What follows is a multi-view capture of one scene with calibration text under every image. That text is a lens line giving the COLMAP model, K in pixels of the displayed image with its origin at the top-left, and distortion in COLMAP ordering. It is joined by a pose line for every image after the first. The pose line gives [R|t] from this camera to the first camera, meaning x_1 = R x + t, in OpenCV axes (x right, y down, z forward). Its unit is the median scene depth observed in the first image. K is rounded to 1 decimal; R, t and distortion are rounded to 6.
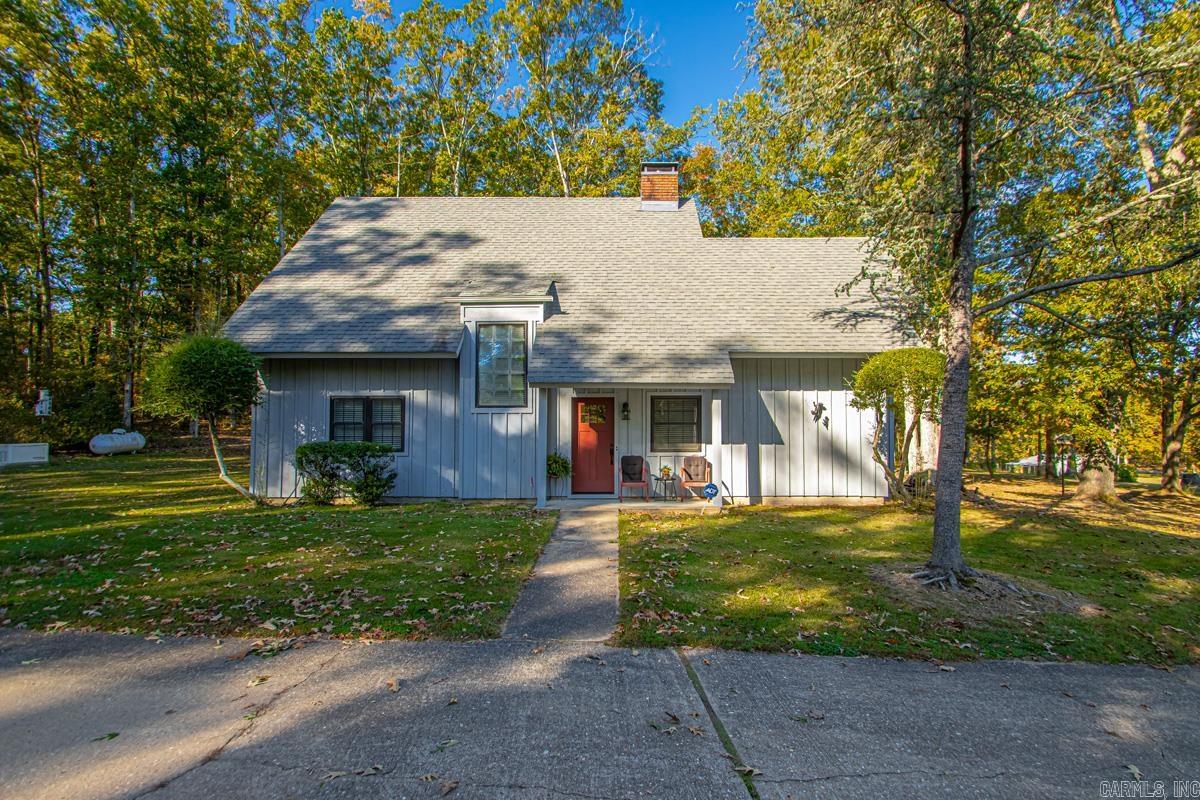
lens RADIAL K [[563.0, 0, 599.2], [0, 563.0, 404.2], [0, 0, 1]] dist [-0.004266, -0.001748]
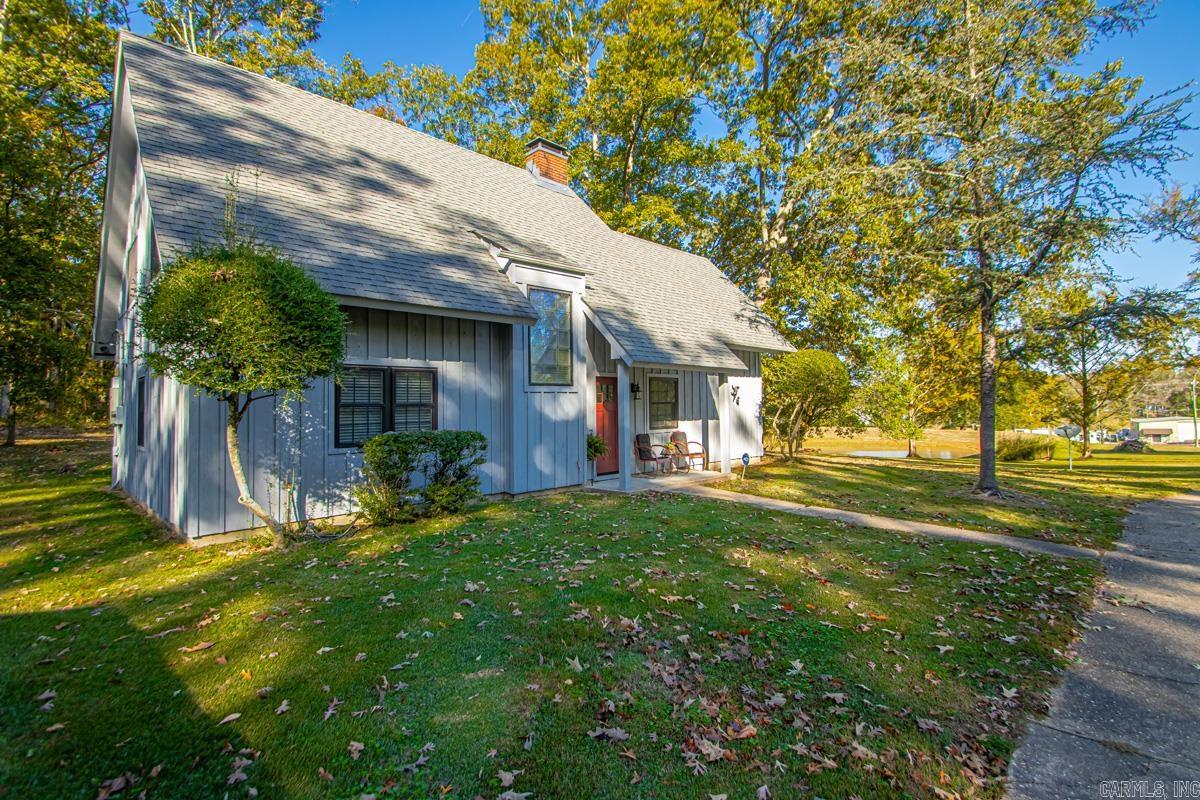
lens RADIAL K [[563.0, 0, 597.5], [0, 563.0, 392.9], [0, 0, 1]] dist [-0.004266, -0.001748]
pose [[0.719697, 0.007504, 0.694248, -0.715906], [-0.014978, 0.999877, 0.004719, 0.011711], [-0.694126, -0.013795, 0.719721, 0.302774]]
